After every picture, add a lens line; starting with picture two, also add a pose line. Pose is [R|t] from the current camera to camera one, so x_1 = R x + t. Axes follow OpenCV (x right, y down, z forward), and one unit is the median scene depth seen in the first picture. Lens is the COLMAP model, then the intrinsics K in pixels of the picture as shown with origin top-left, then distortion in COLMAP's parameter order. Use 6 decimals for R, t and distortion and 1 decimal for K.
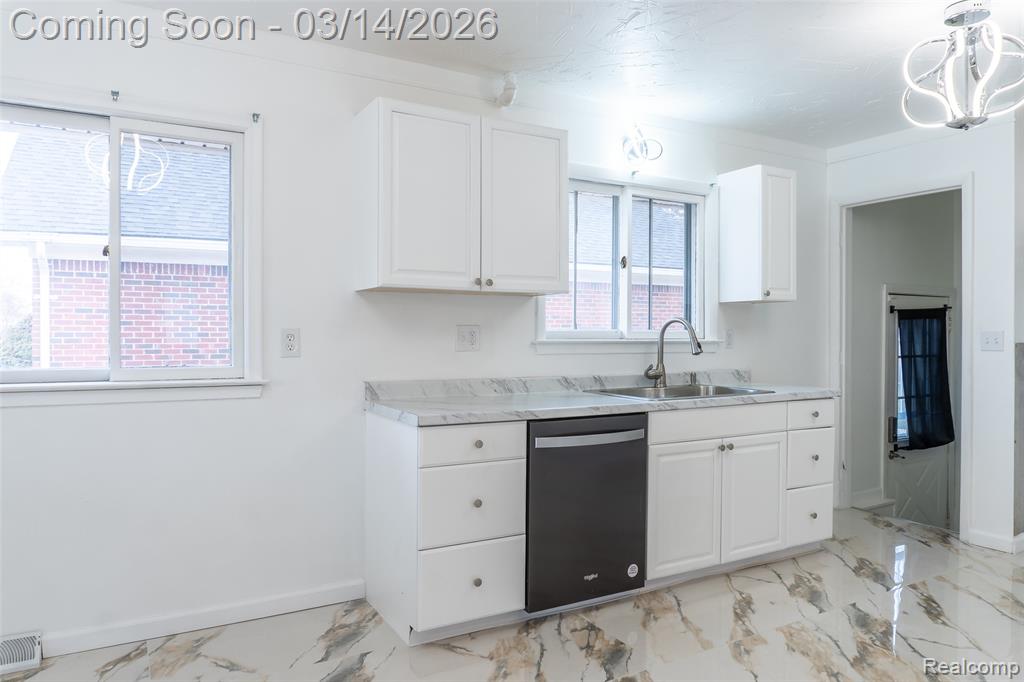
lens RADIAL K [[695.1, 0, 512.0], [0, 695.1, 341.0], [0, 0, 1]] dist [-0.017312, 0.000423]
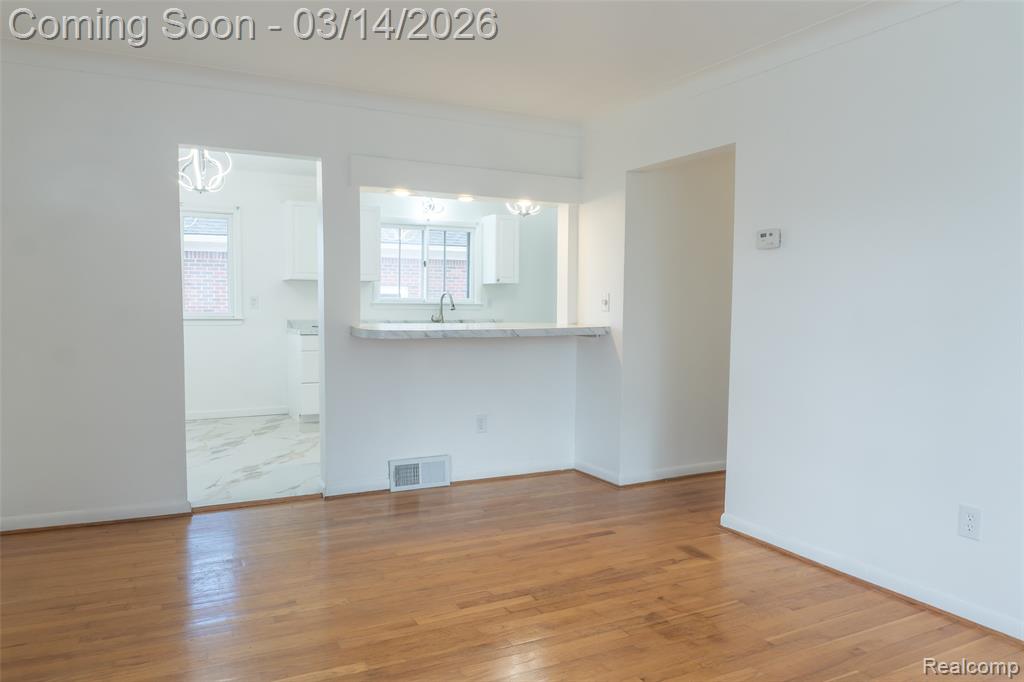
lens RADIAL K [[712.1, 0, 512.0], [0, 712.1, 341.0], [0, 0, 1]] dist [-0.004886, -0.000274]
pose [[0.999633, 0.008127, -0.025832, 0.545285], [-0.006959, 0.998963, 0.045001, 0.016407], [0.026171, -0.044805, 0.998653, -1.229753]]
